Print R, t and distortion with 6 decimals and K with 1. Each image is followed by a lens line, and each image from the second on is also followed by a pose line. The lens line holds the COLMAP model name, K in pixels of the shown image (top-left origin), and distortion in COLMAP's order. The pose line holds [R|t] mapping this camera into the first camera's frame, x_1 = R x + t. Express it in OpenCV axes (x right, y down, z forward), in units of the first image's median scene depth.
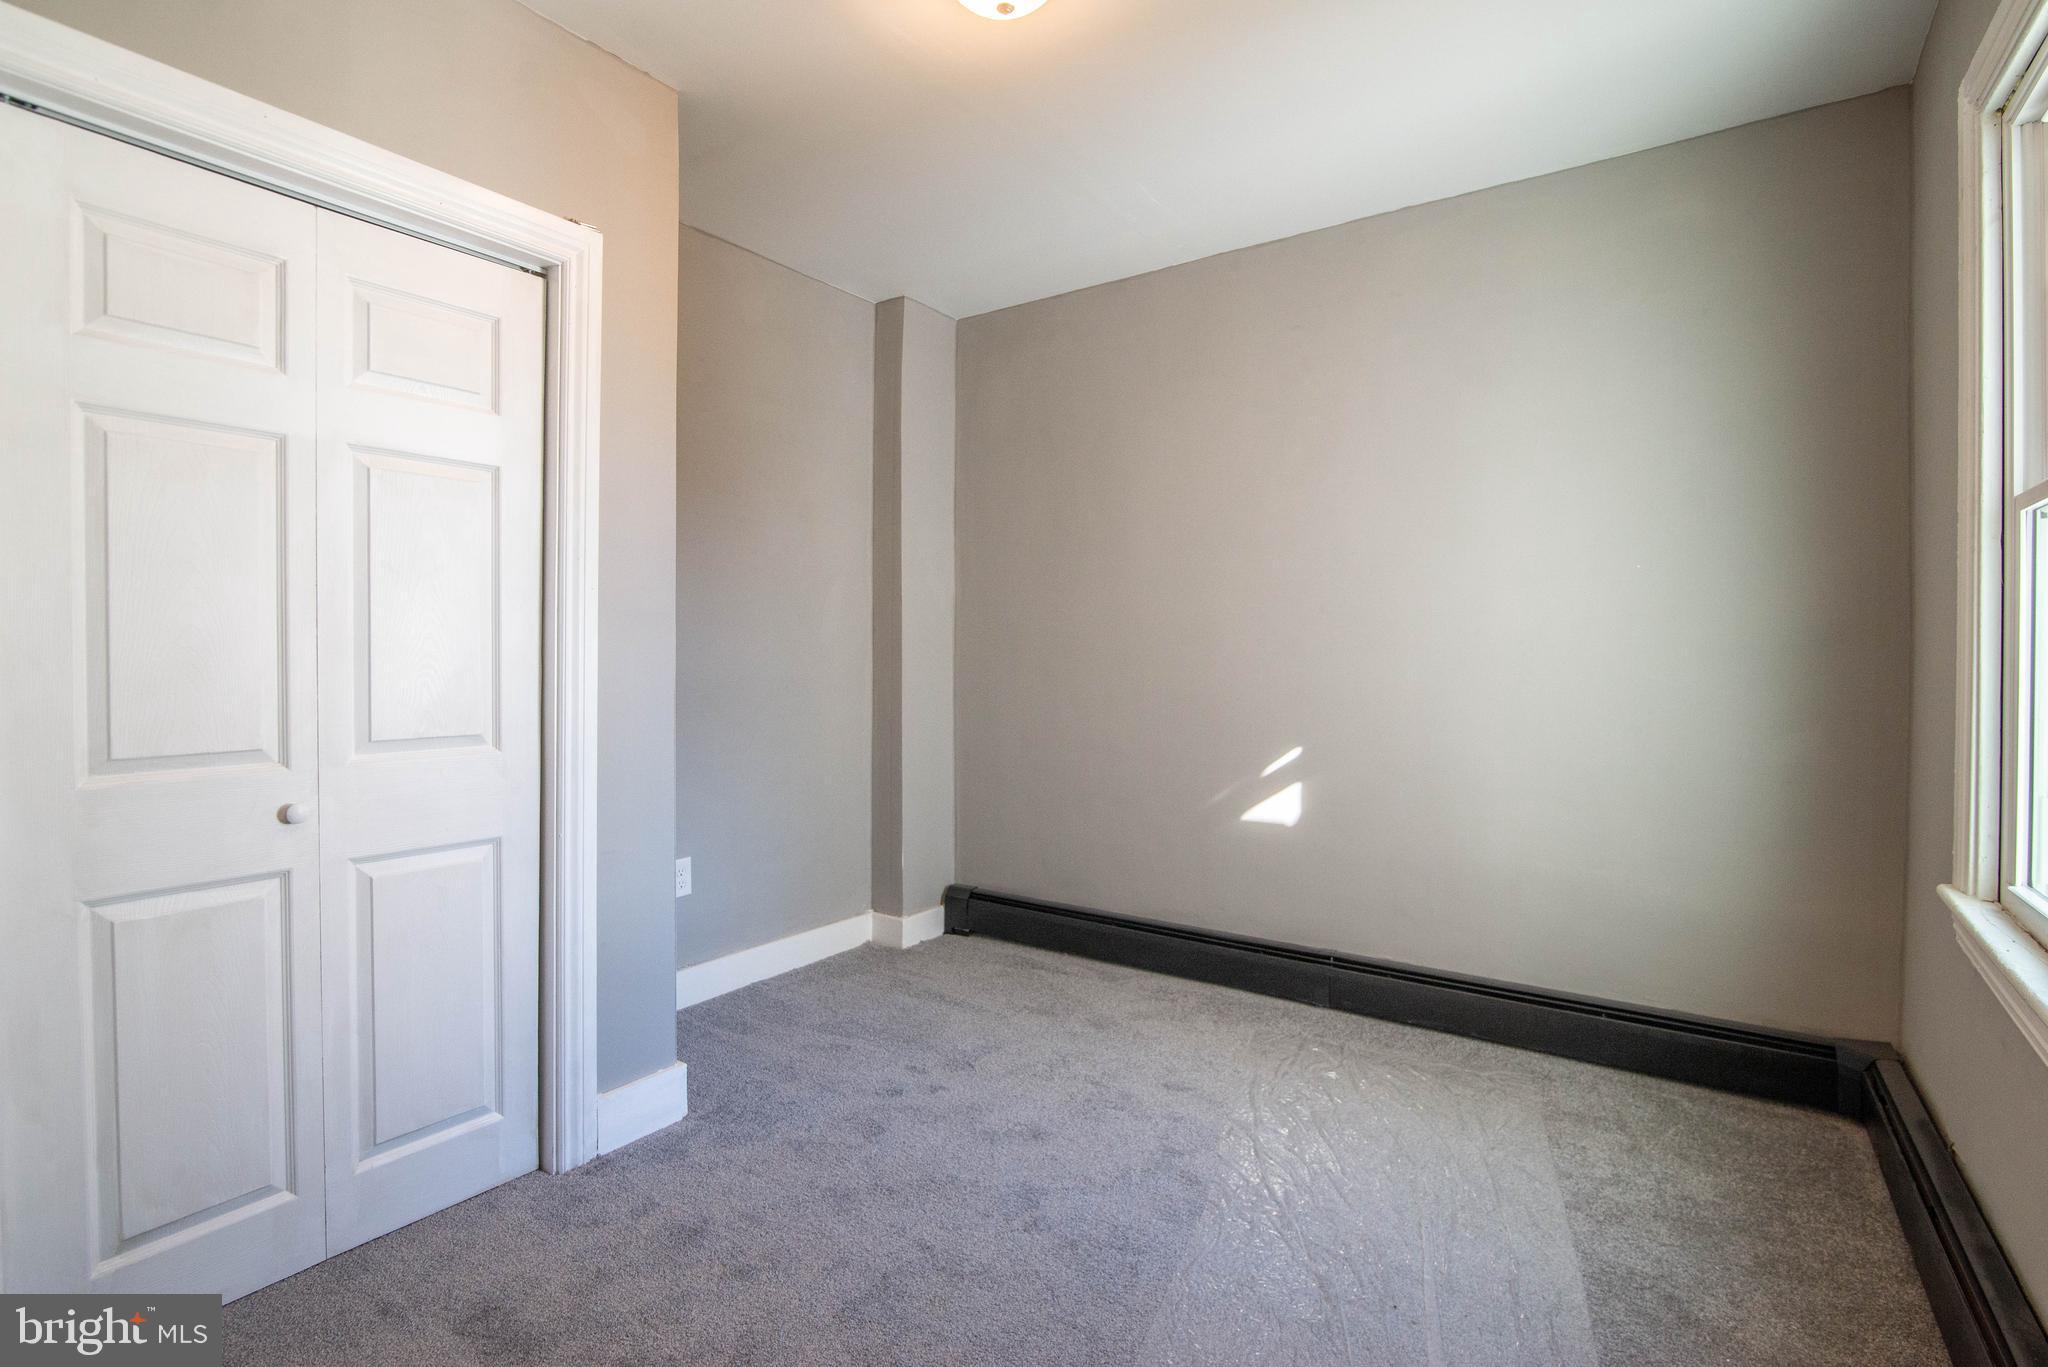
lens RADIAL K [[974.0, 0, 1001.9], [0, 974.0, 681.3], [0, 0, 1]] dist [-0.001940, -0.000391]
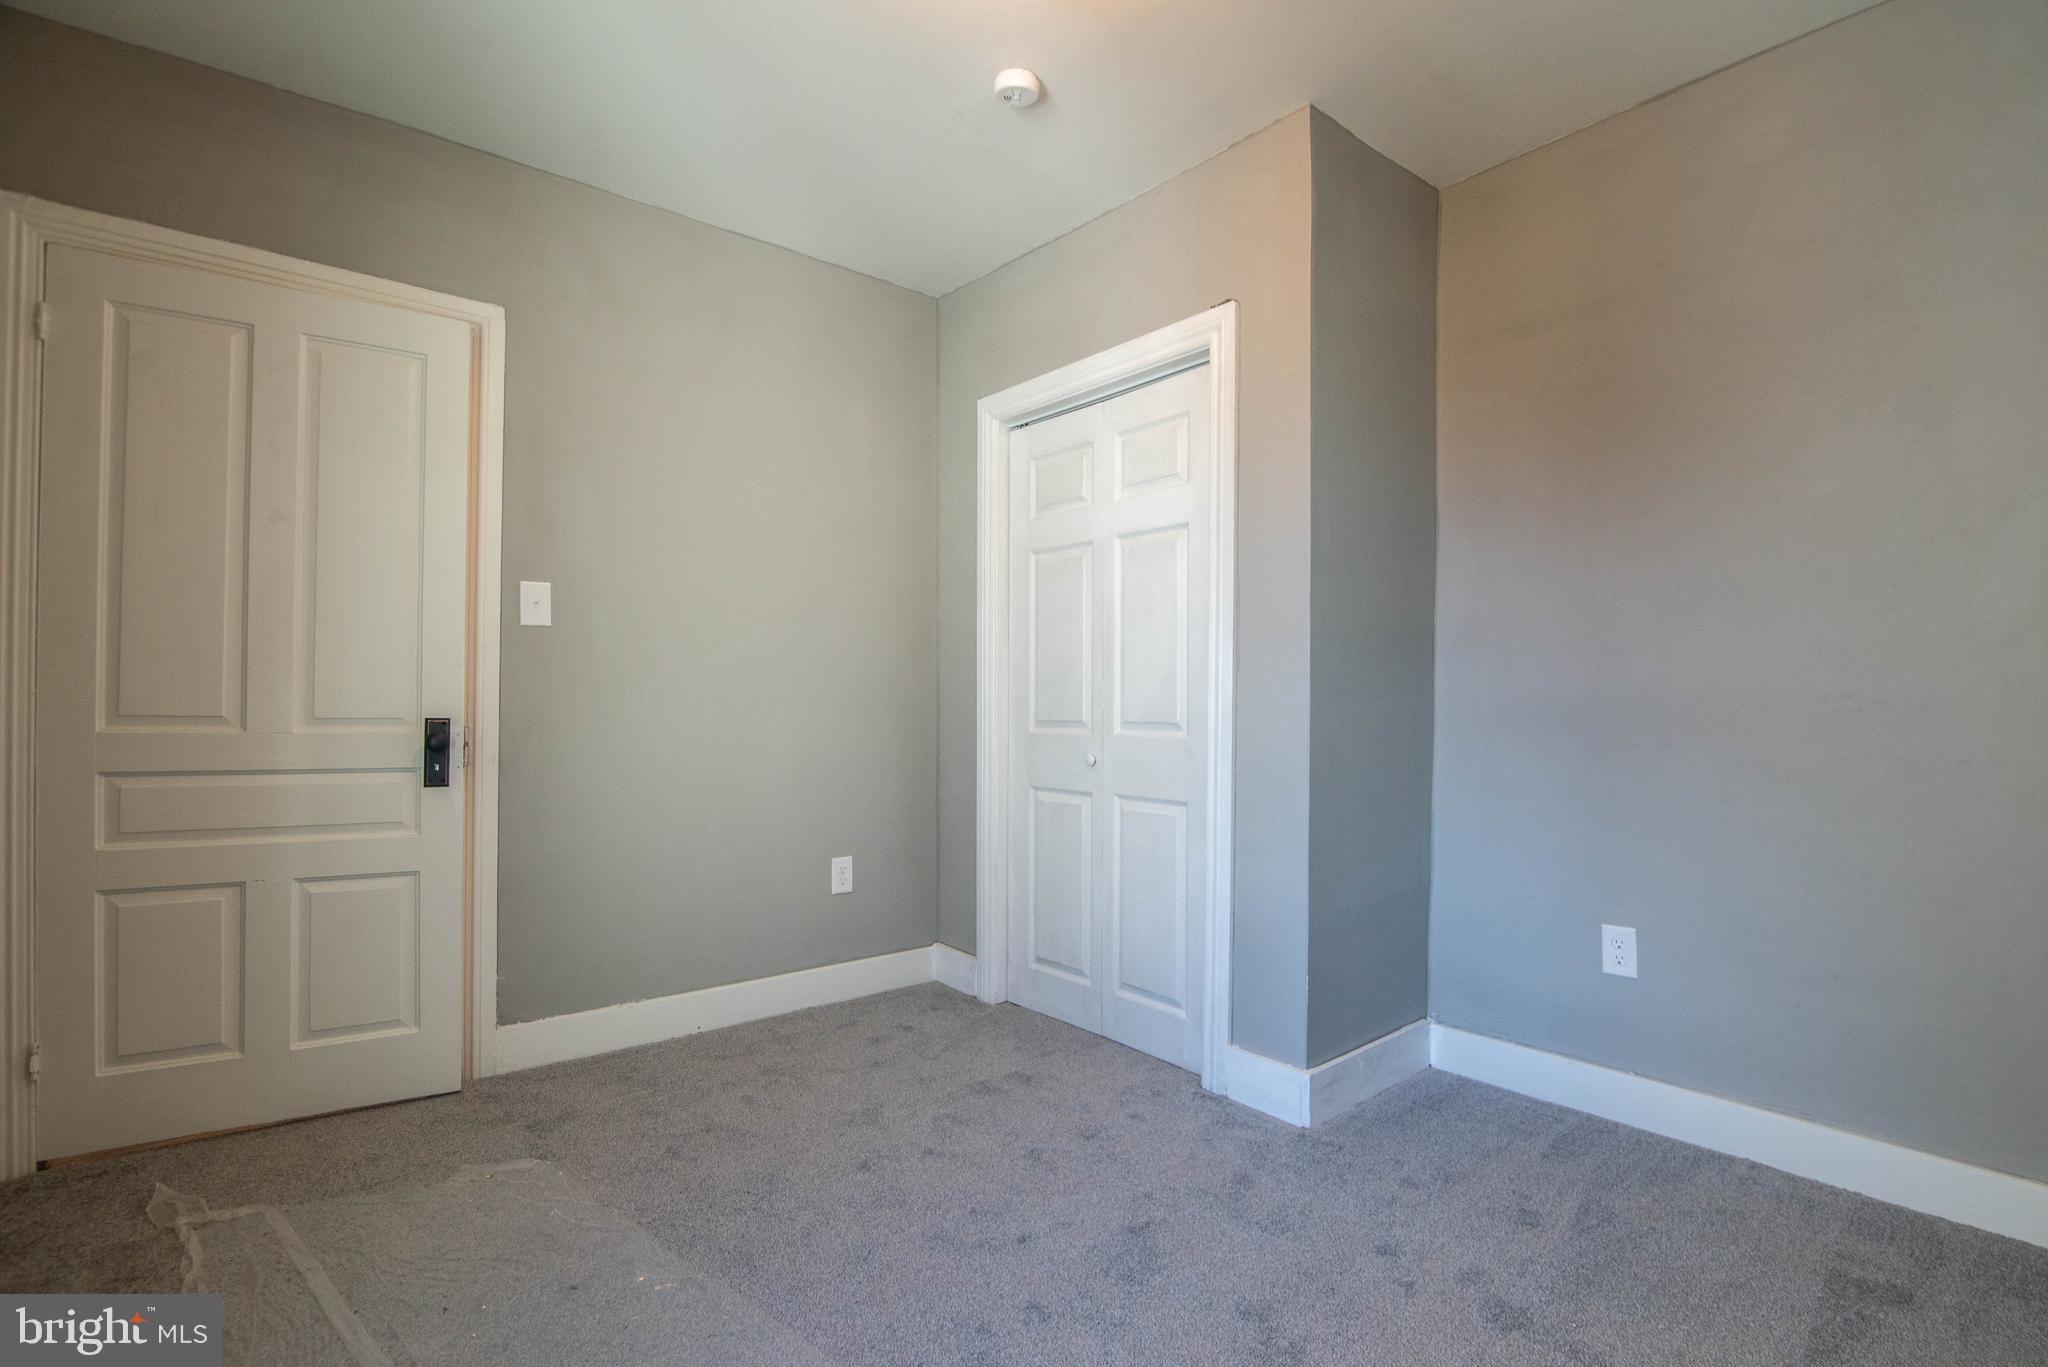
lens RADIAL K [[941.7, 0, 1033.3], [0, 941.7, 696.1], [0, 0, 1]] dist [-0.018359, 0.001051]
pose [[-0.248711, -0.014331, -0.968472, 0.712954], [-0.034571, 0.999385, -0.005910, 0.029273], [0.967960, 0.032012, -0.249054, 1.027941]]
